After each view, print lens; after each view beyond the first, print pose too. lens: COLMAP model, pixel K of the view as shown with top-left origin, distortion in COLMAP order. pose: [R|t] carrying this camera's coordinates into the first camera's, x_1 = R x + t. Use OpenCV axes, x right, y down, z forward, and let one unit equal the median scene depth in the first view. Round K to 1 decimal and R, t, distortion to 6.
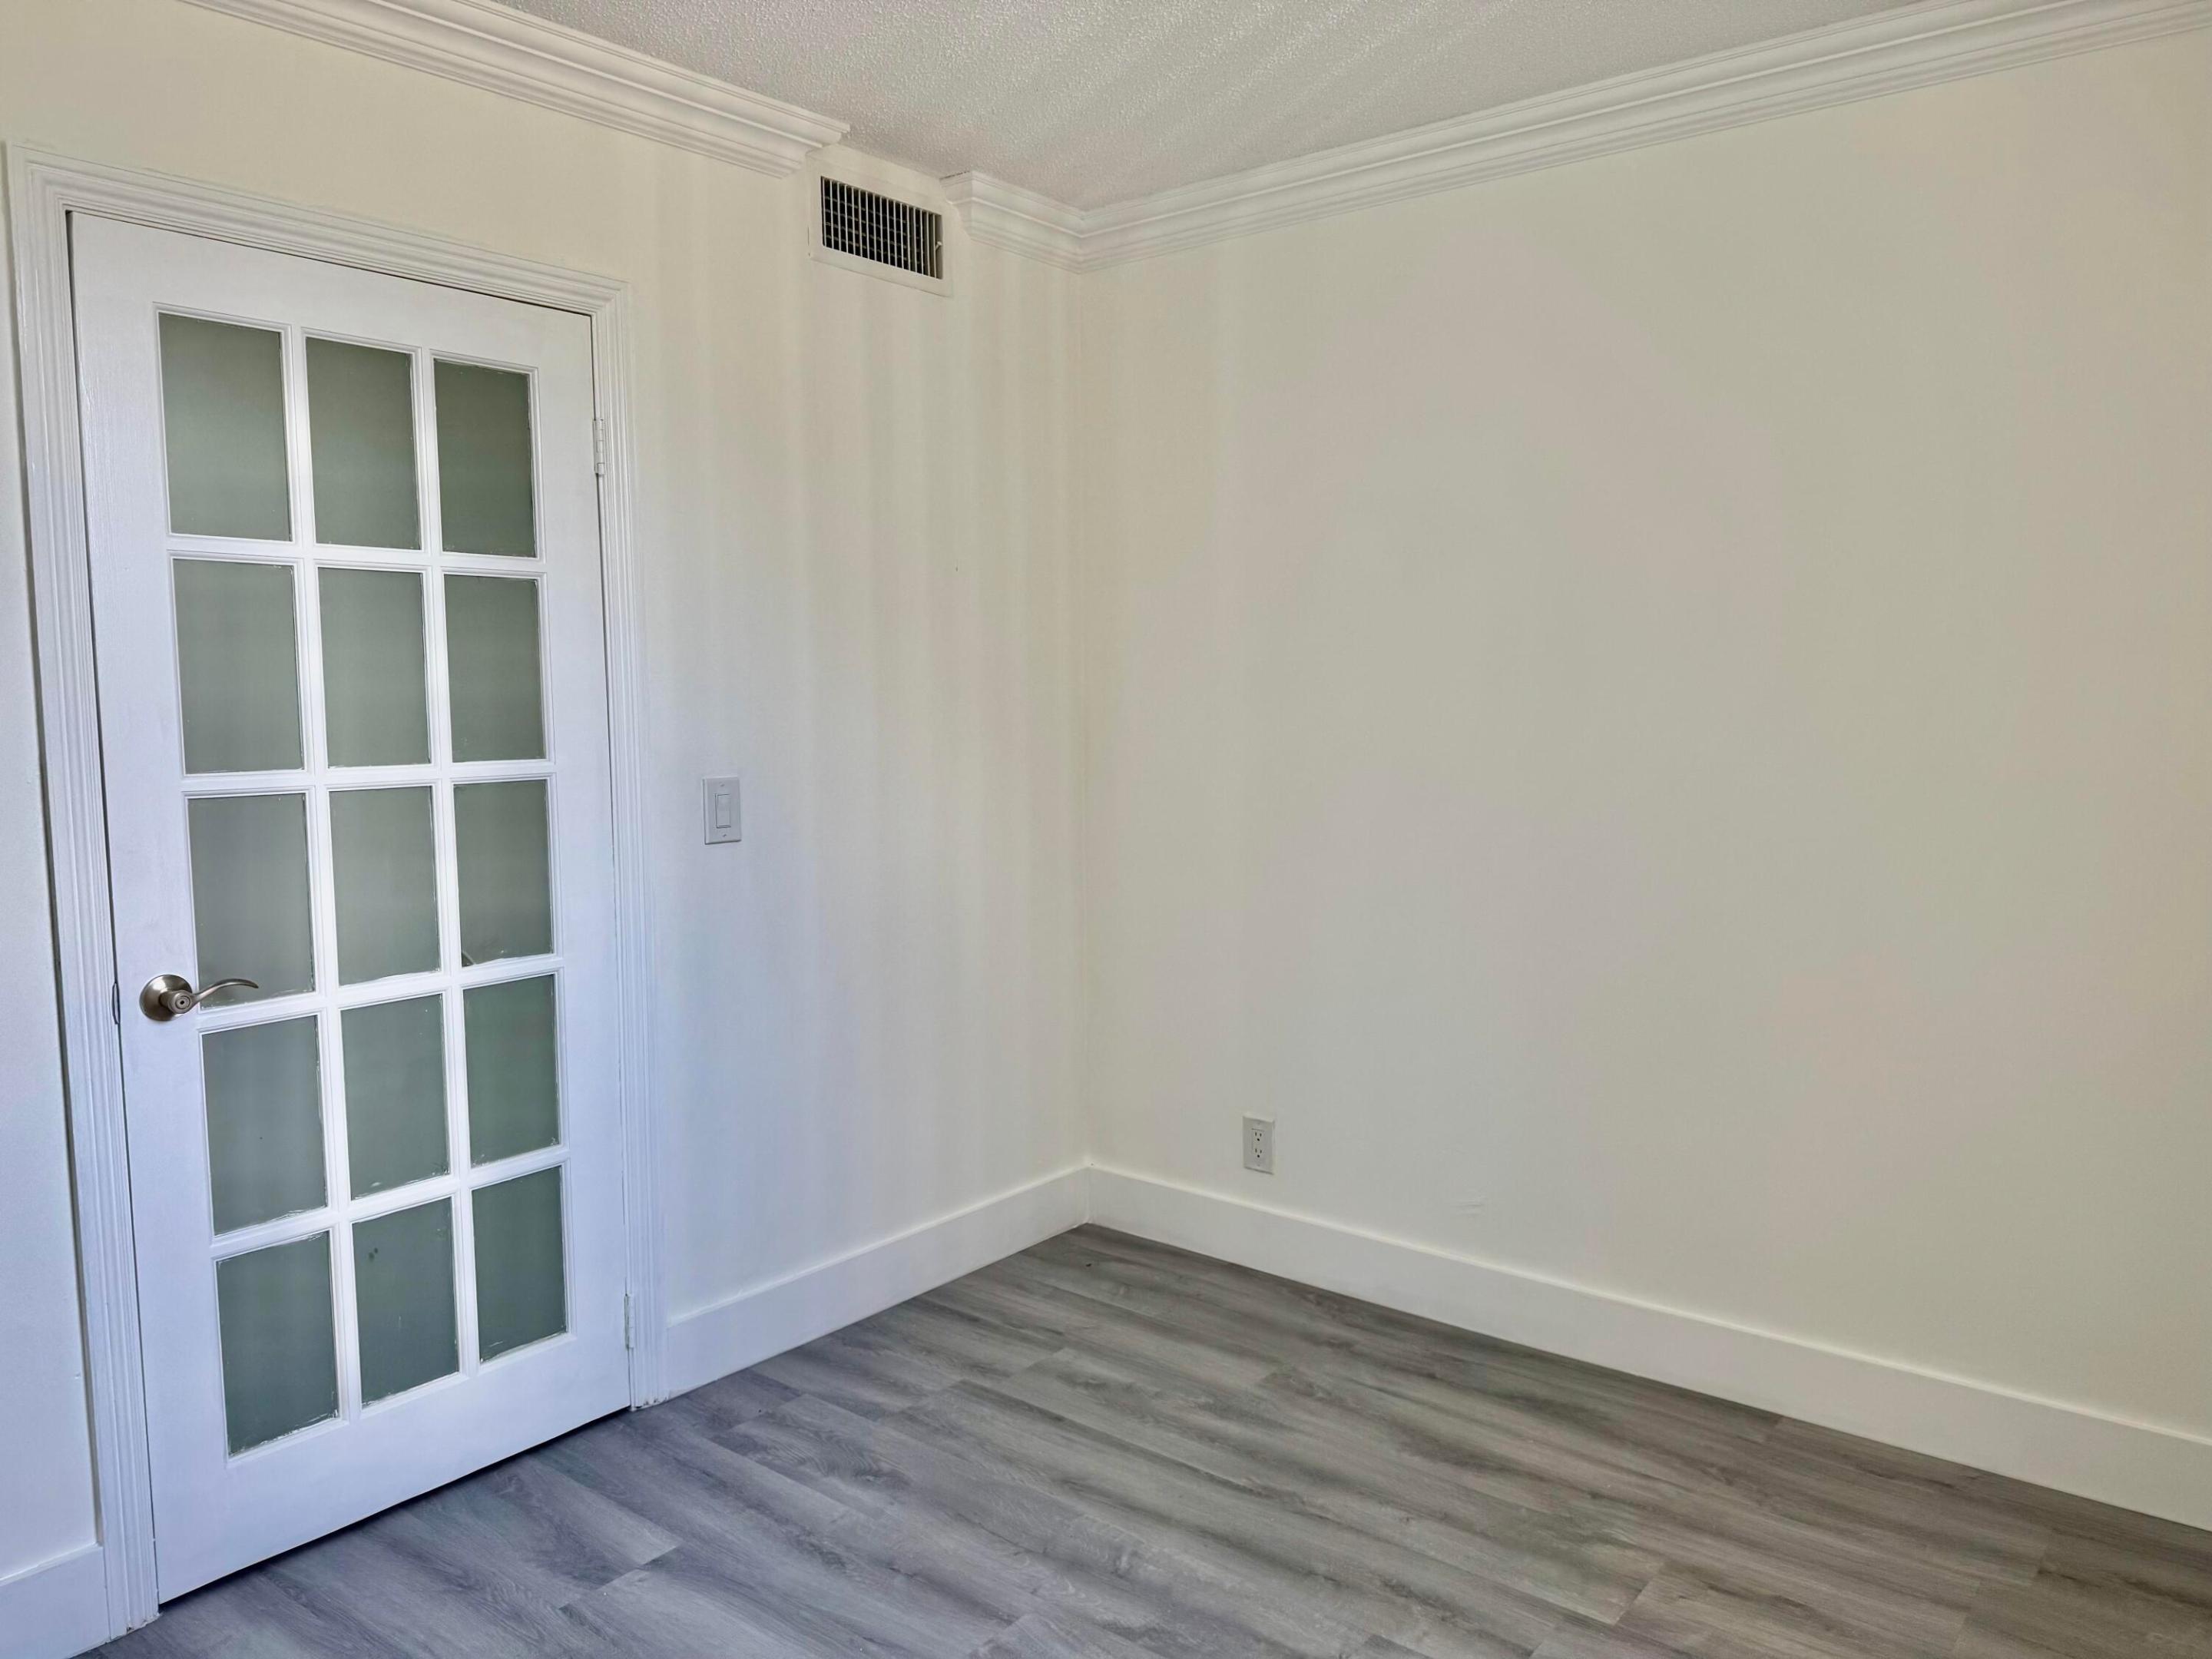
lens RADIAL K [[1552.5, 0, 1108.2], [0, 1552.5, 828.1], [0, 0, 1]] dist [0.022680, -0.037723]
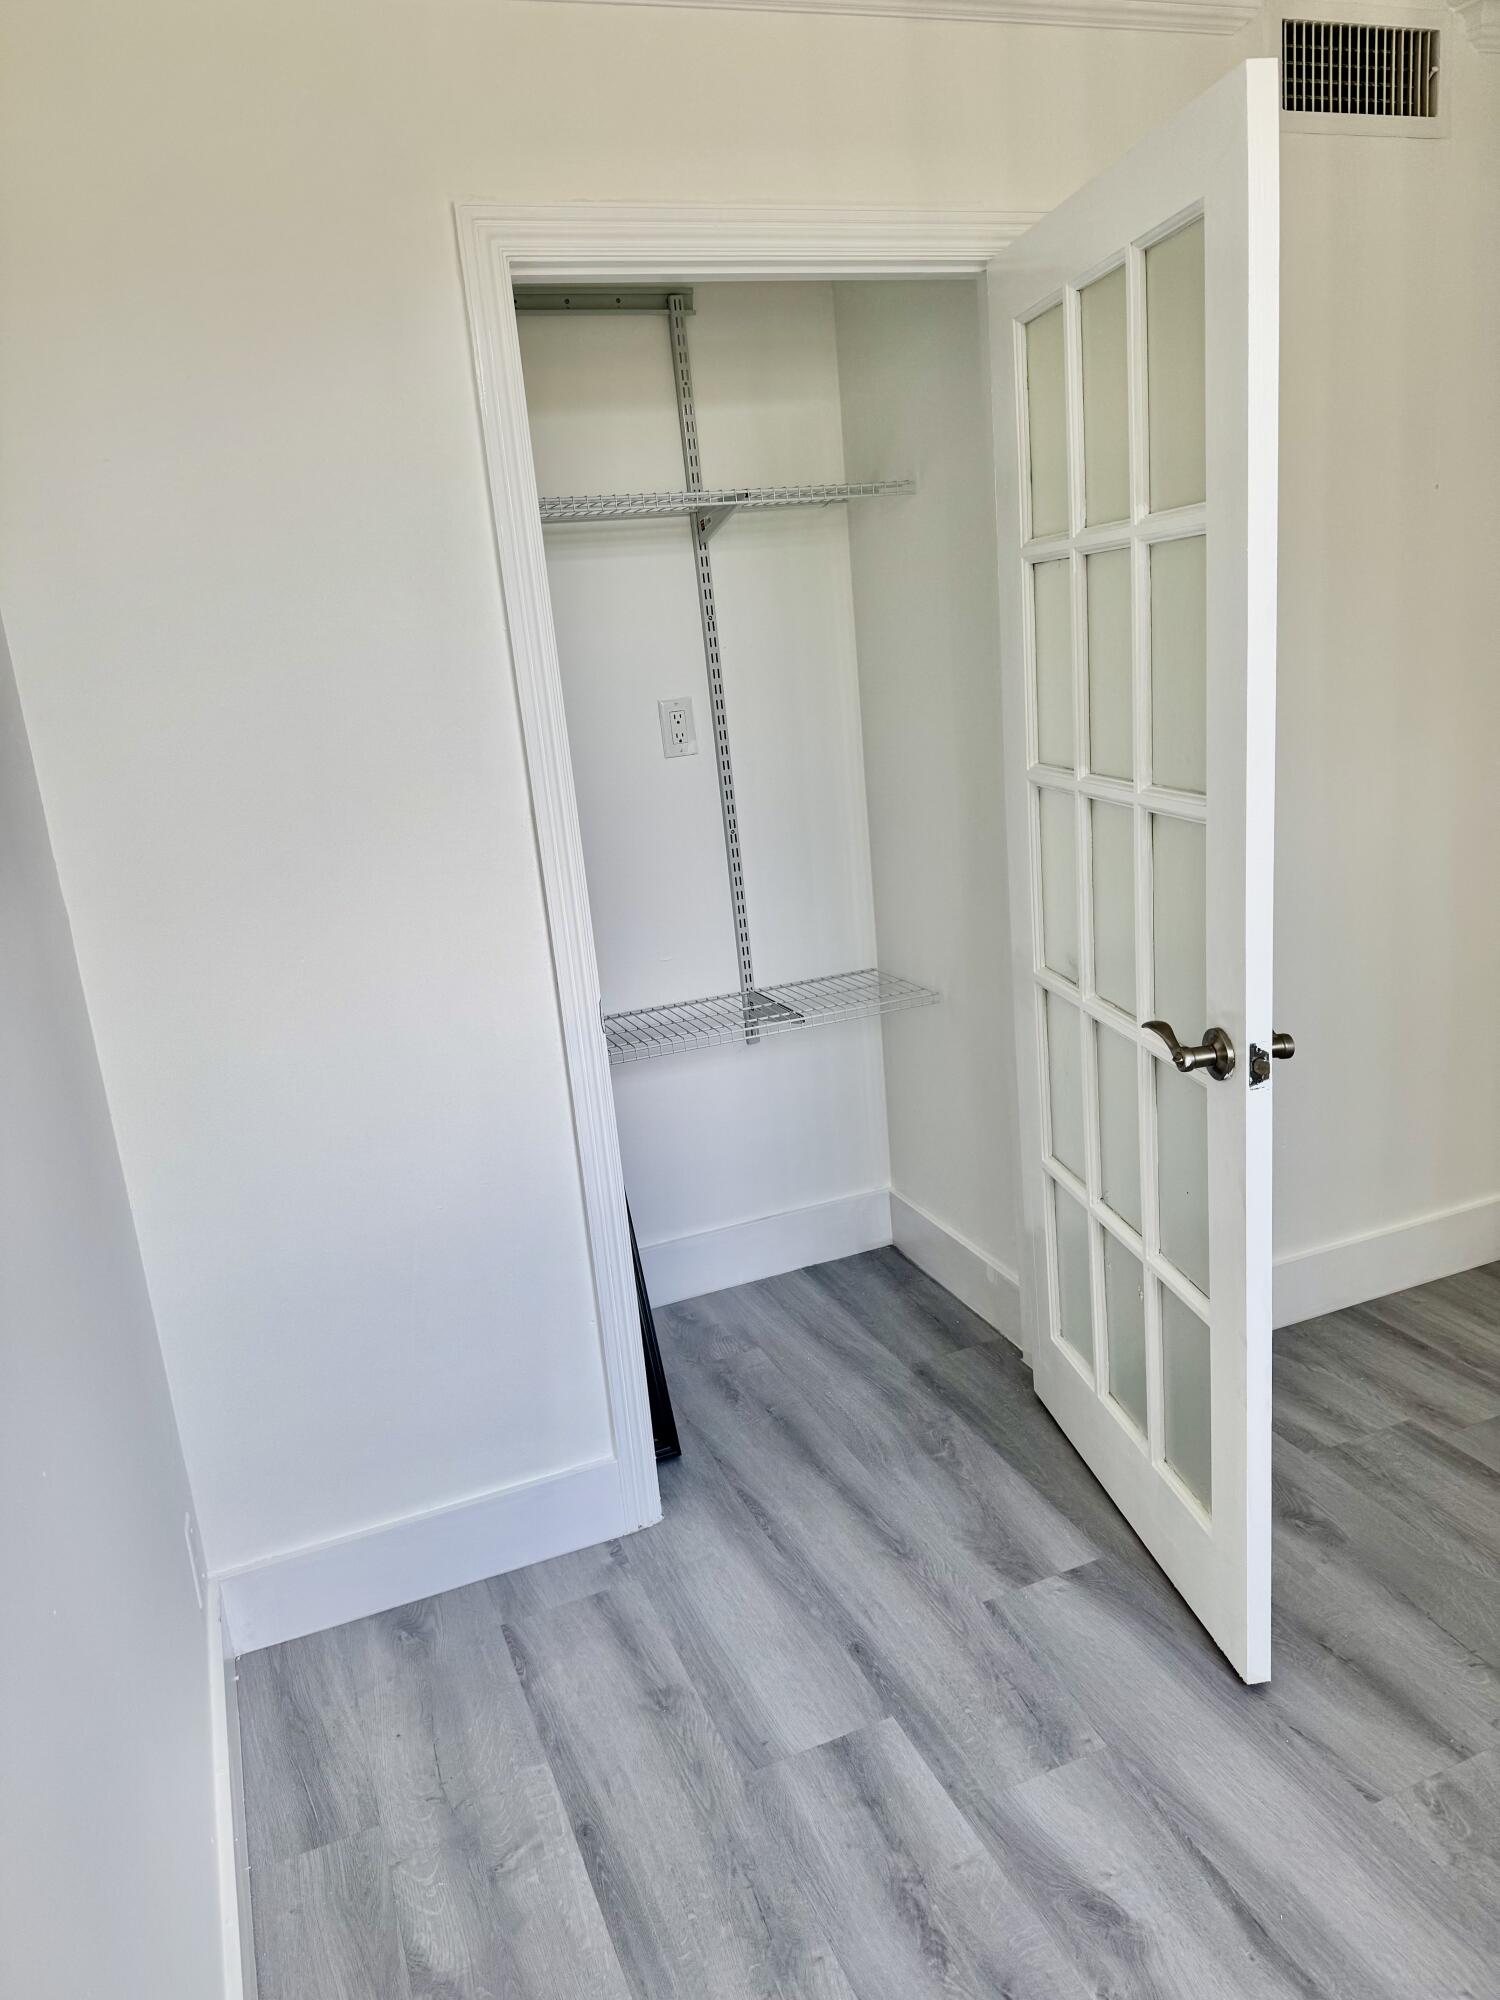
lens RADIAL K [[1426.5, 0, 739.1], [0, 1426.5, 998.5], [0, 0, 1]] dist [-0.001662, -0.005785]
pose [[0.865554, 0.056377, -0.497633, -0.035344], [0.038365, 0.983260, 0.178125, -0.064646], [0.499344, -0.173268, 0.848901, 0.152460]]
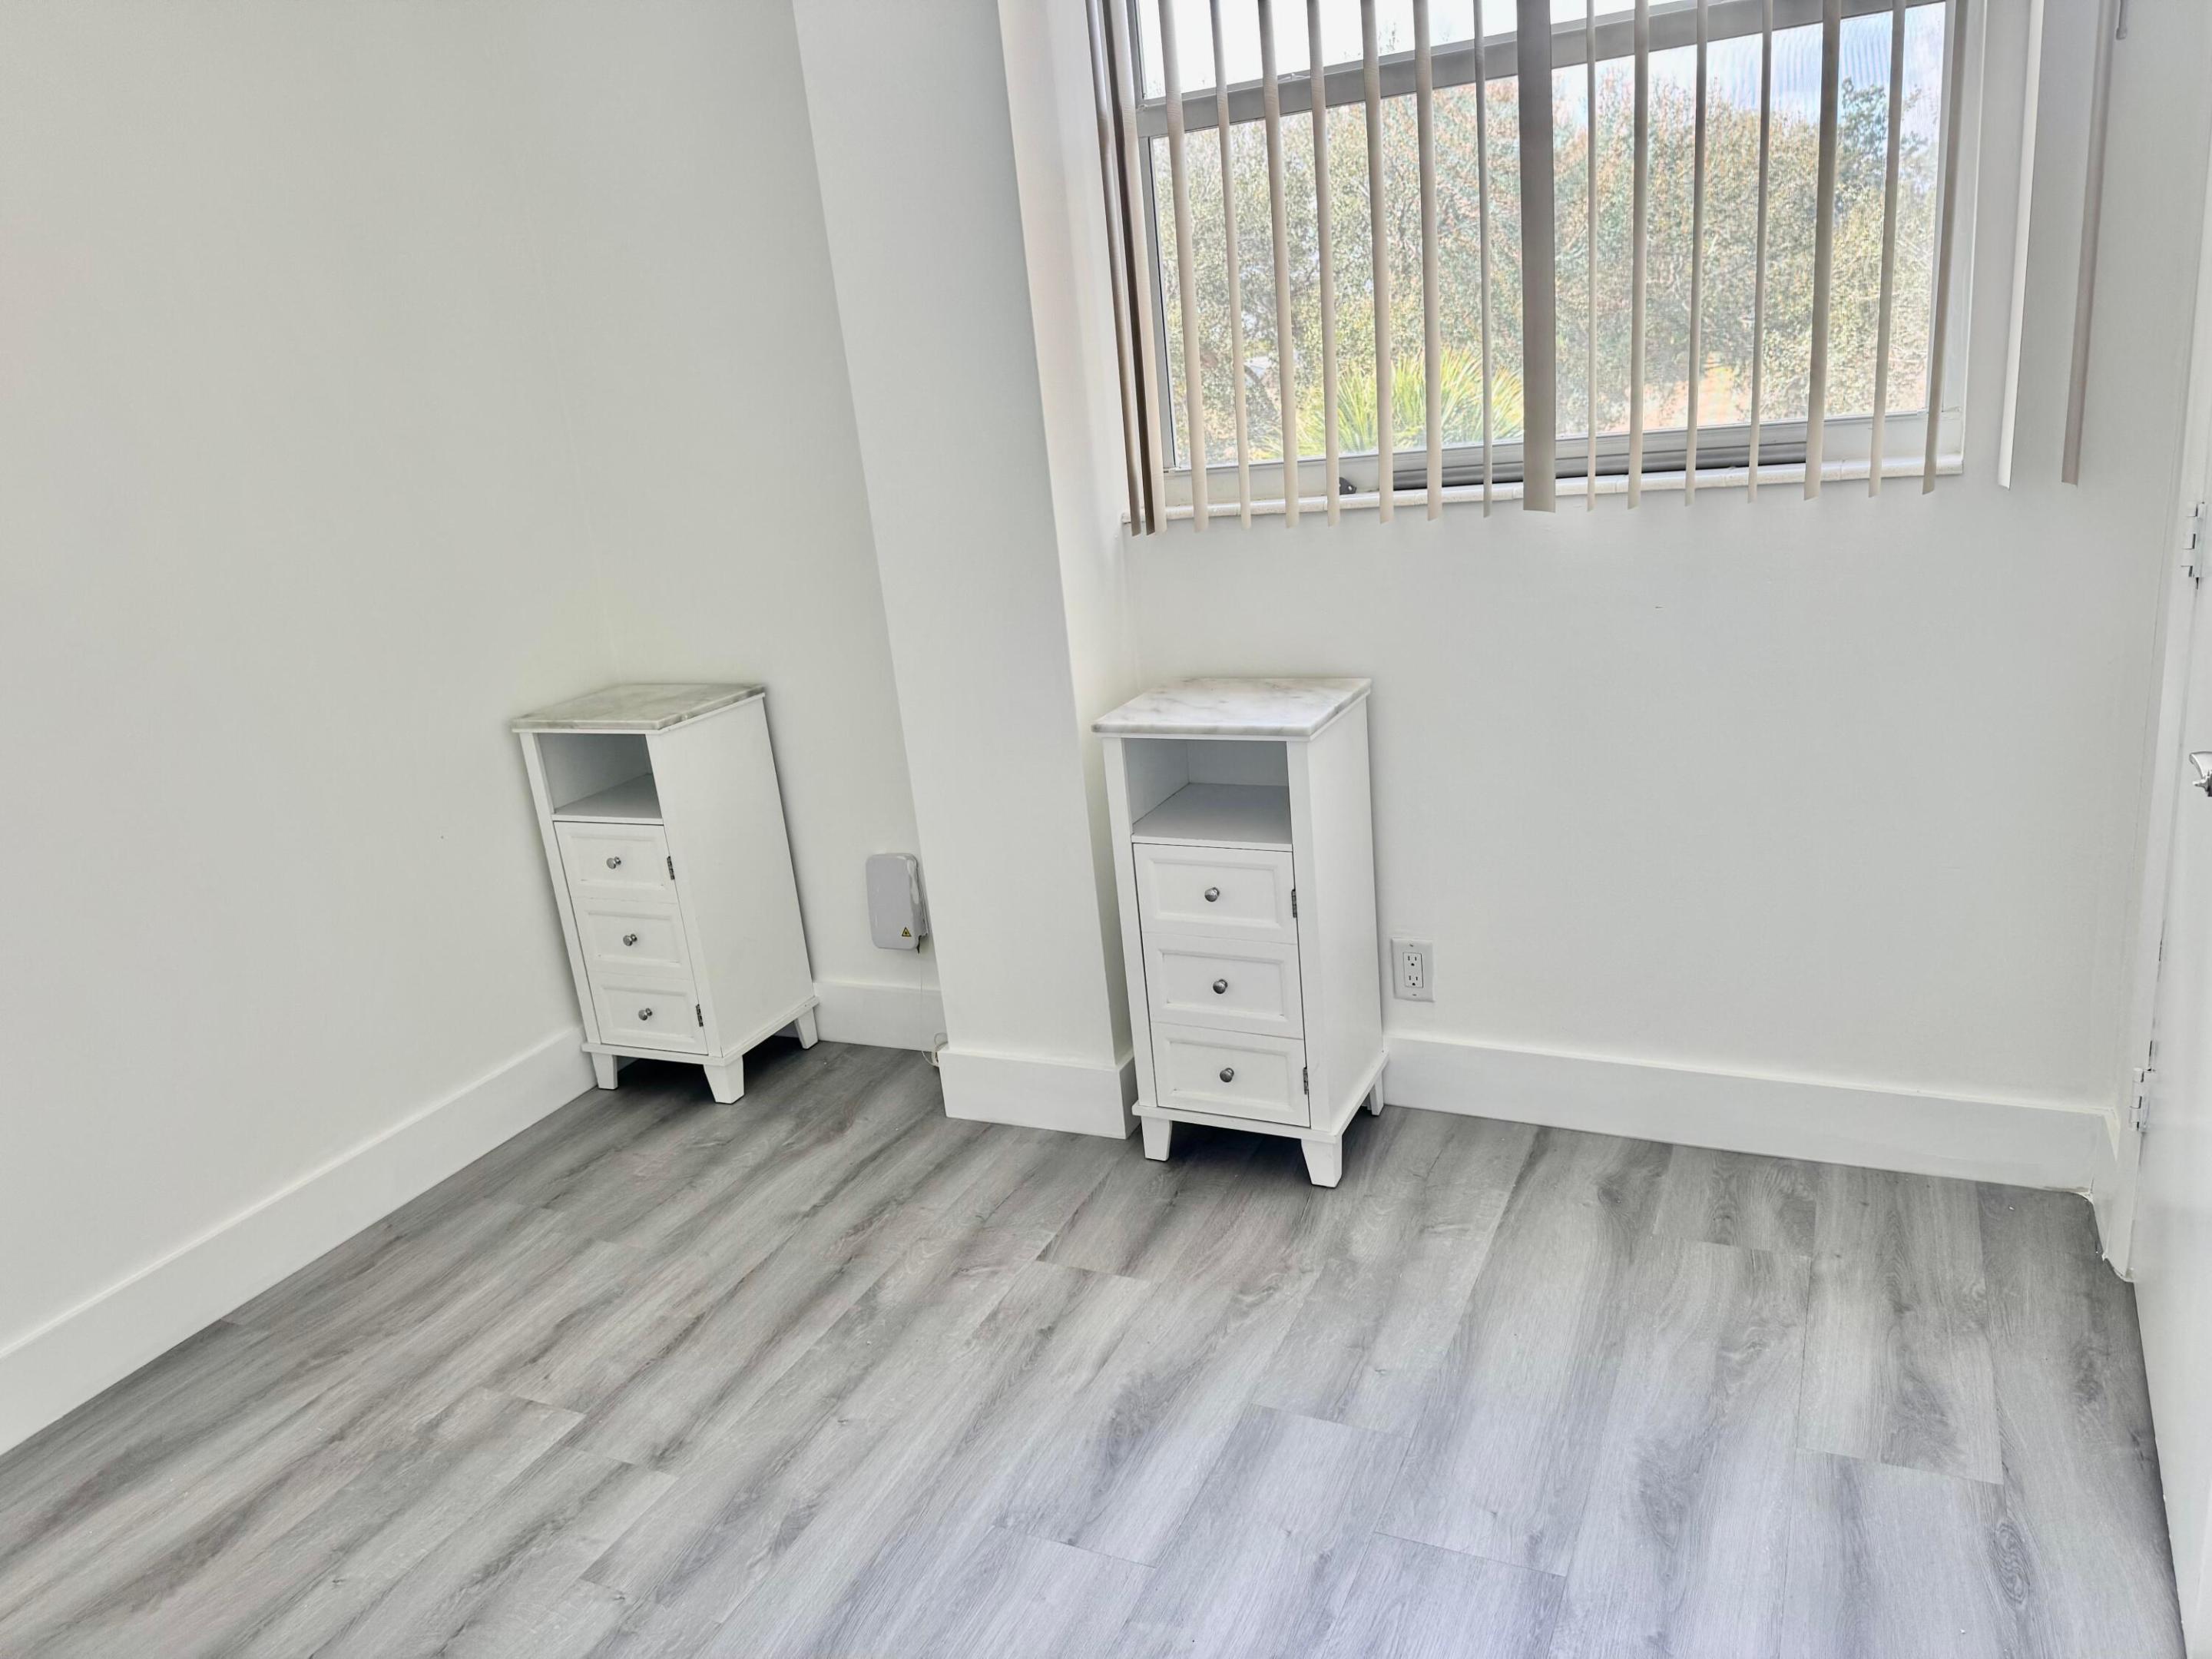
lens RADIAL K [[1537.9, 0, 1098.6], [0, 1537.9, 825.3], [0, 0, 1]] dist [0.110321, -0.149577]
pose [[-0.217925, -0.251066, 0.943120, -0.528561], [0.193778, 0.935975, 0.293940, -0.074346], [-0.956535, 0.246813, -0.155321, 0.632698]]
